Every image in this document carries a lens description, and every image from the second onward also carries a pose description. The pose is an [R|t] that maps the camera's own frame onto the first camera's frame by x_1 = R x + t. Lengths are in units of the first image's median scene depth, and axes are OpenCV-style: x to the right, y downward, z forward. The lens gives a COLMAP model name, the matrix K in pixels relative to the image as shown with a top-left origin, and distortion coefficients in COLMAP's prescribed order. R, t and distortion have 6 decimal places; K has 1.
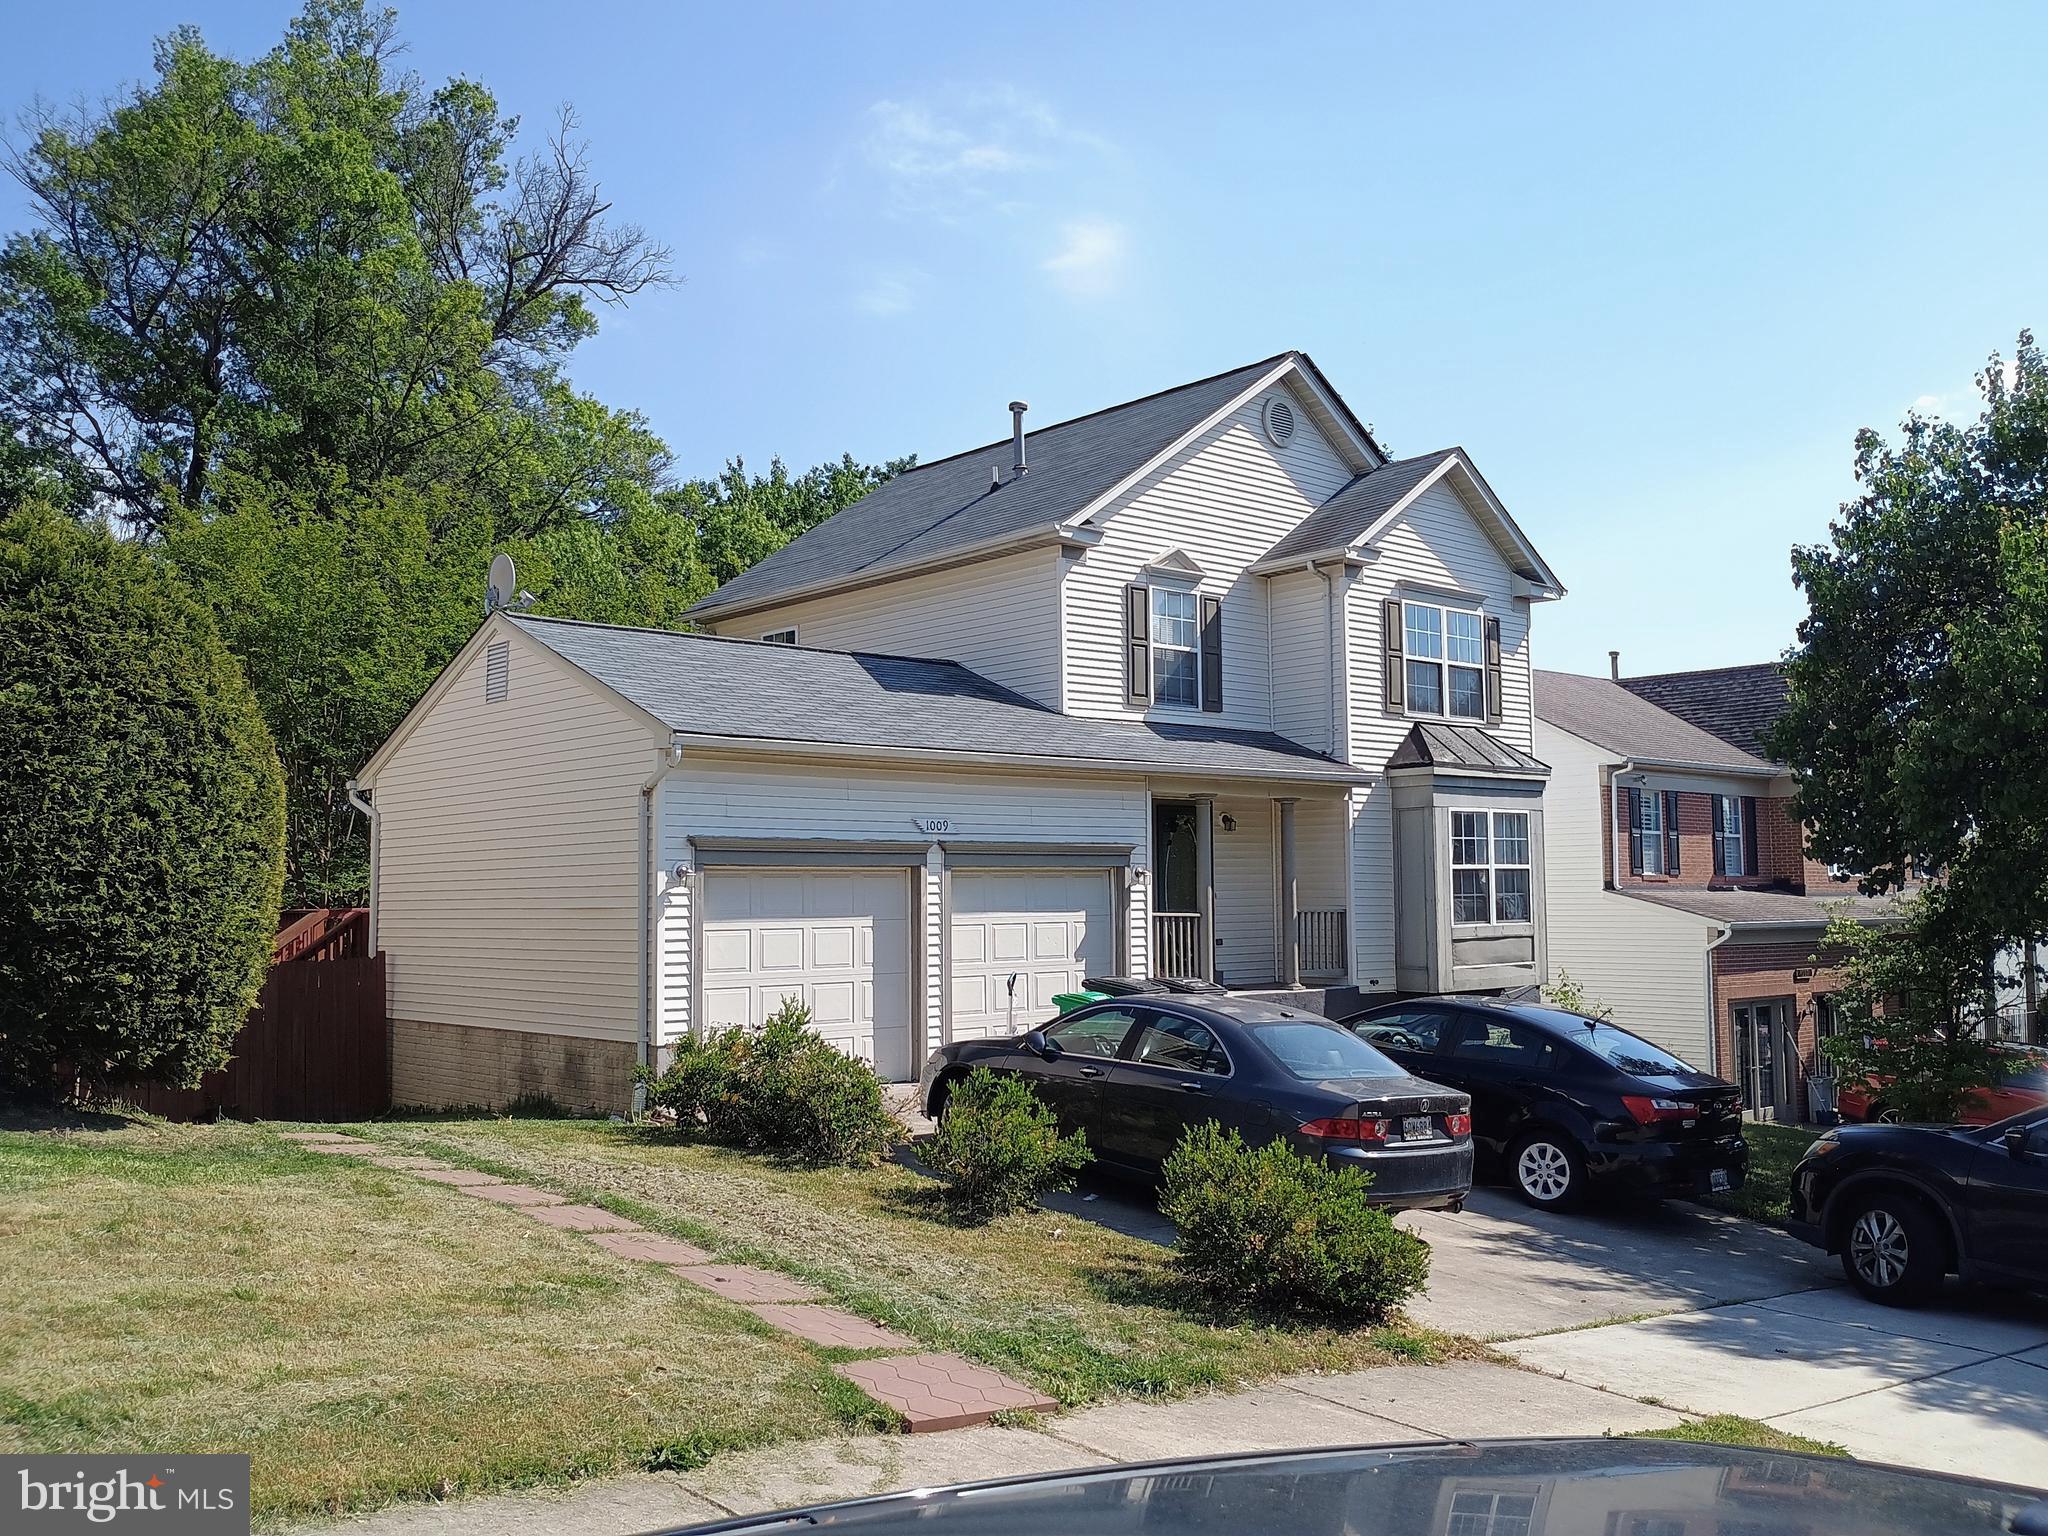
lens RADIAL K [[1787.3, 0, 1017.5], [0, 1787.3, 766.6], [0, 0, 1]] dist [0.042620, -0.063644]
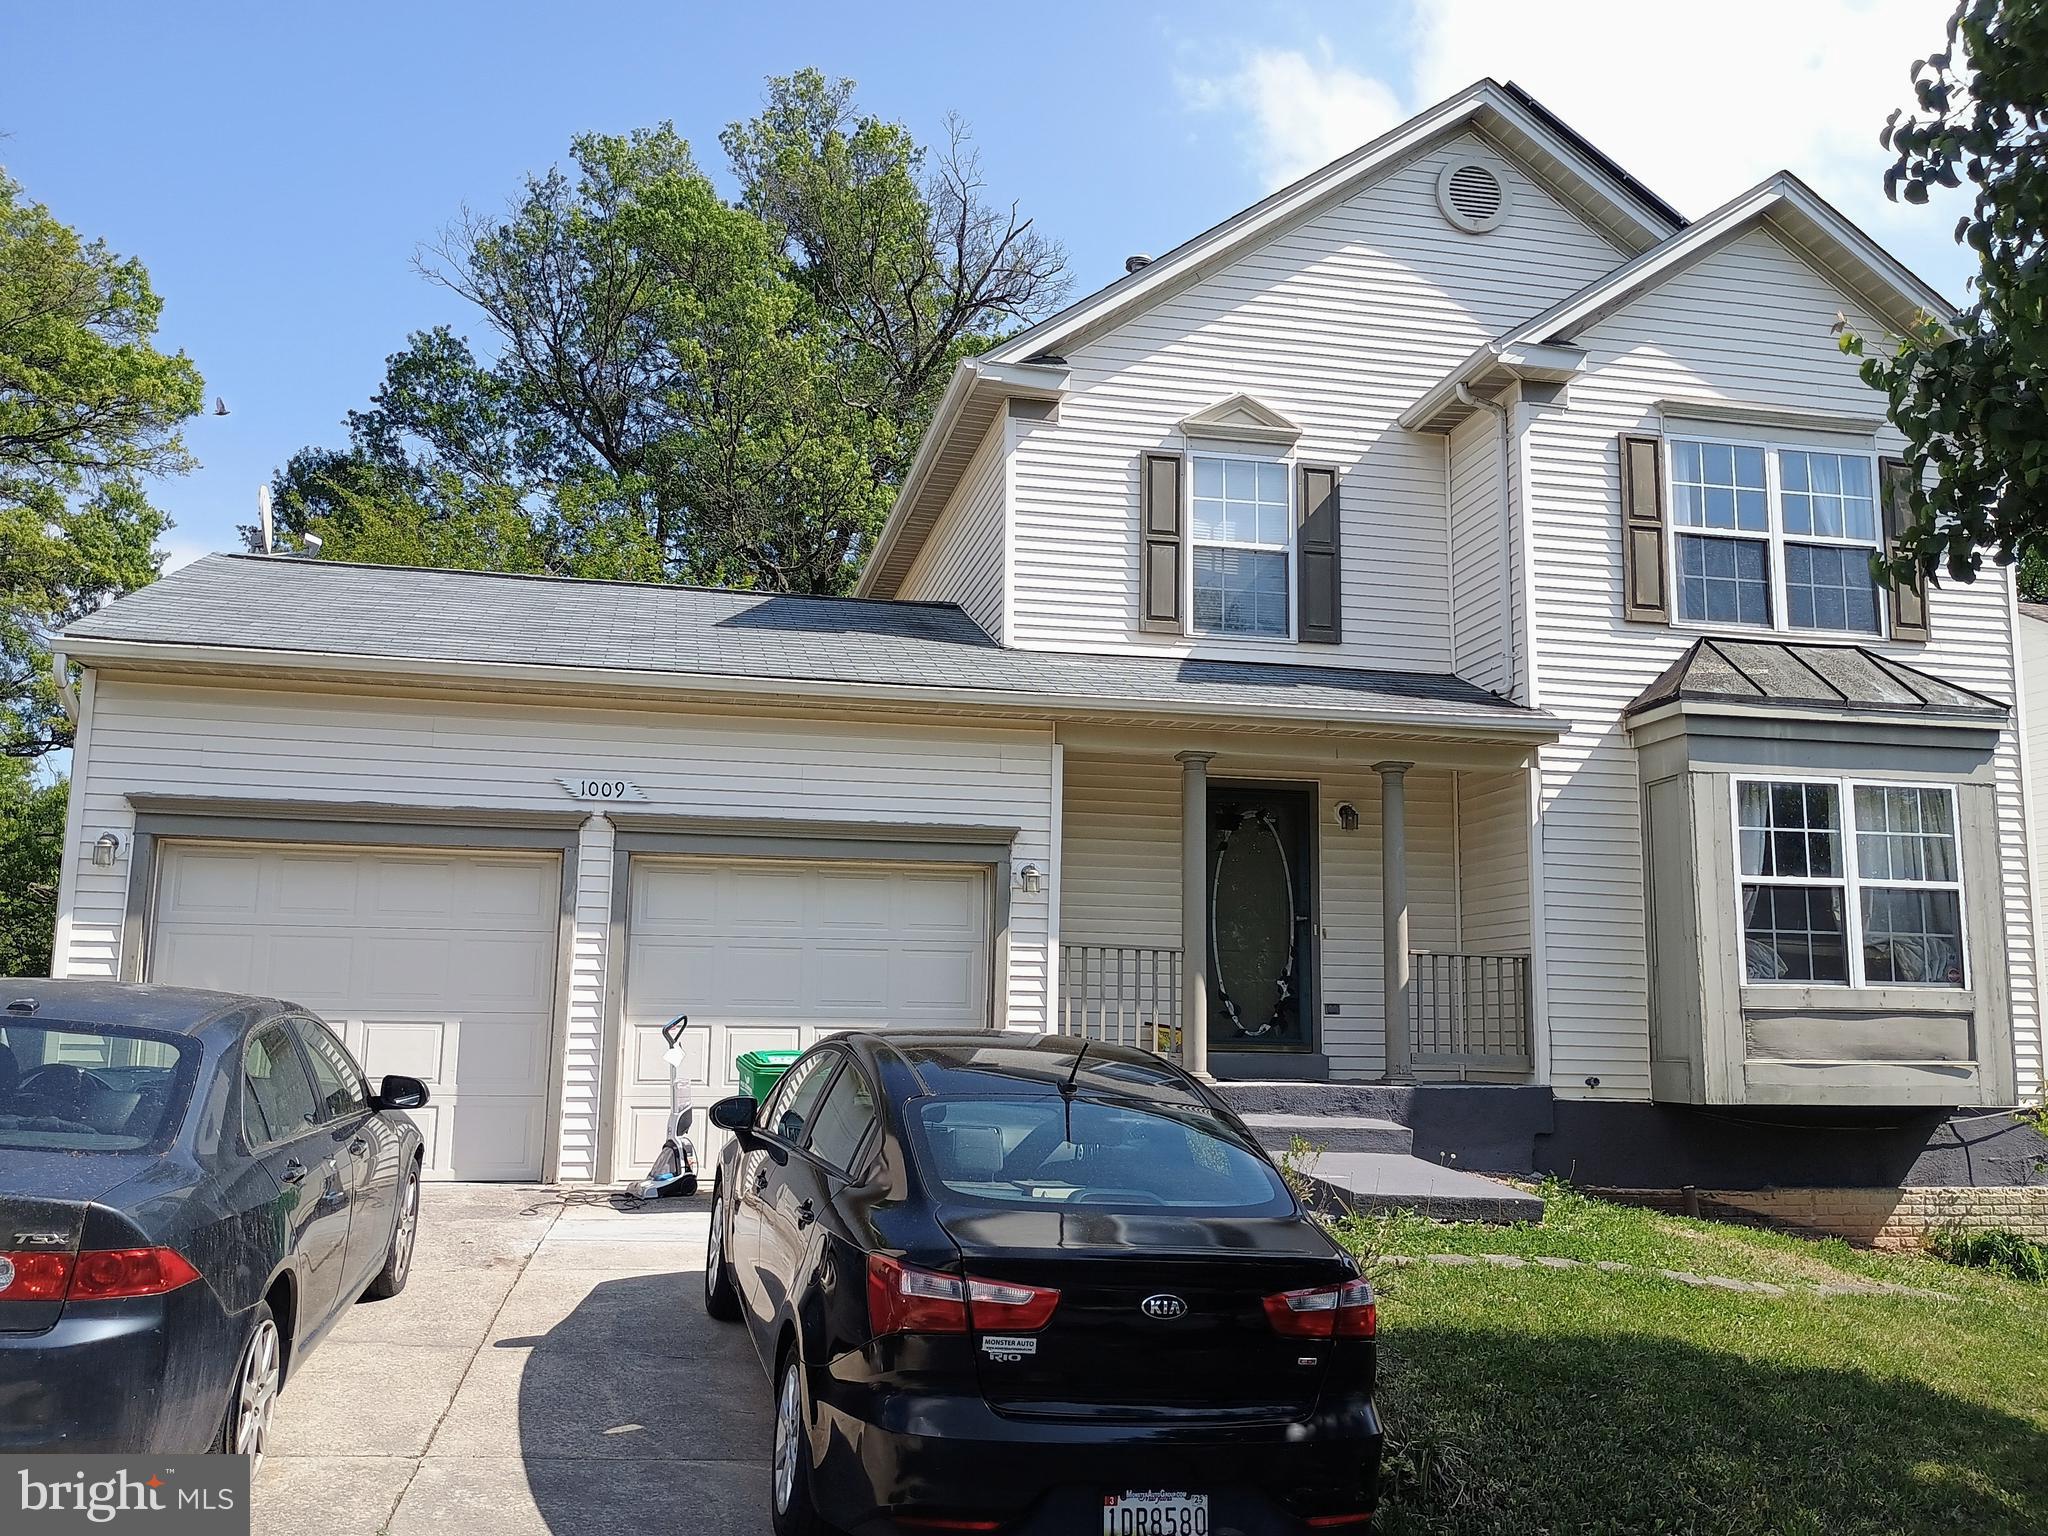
lens RADIAL K [[1787.3, 0, 1024.4], [0, 1787.3, 768.8], [0, 0, 1]] dist [0.042620, -0.063644]
pose [[0.867428, -0.056551, -0.494339, 0.327921], [0.014491, 0.995970, -0.088509, 0.068092], [0.497352, 0.069611, 0.864751, 0.402327]]
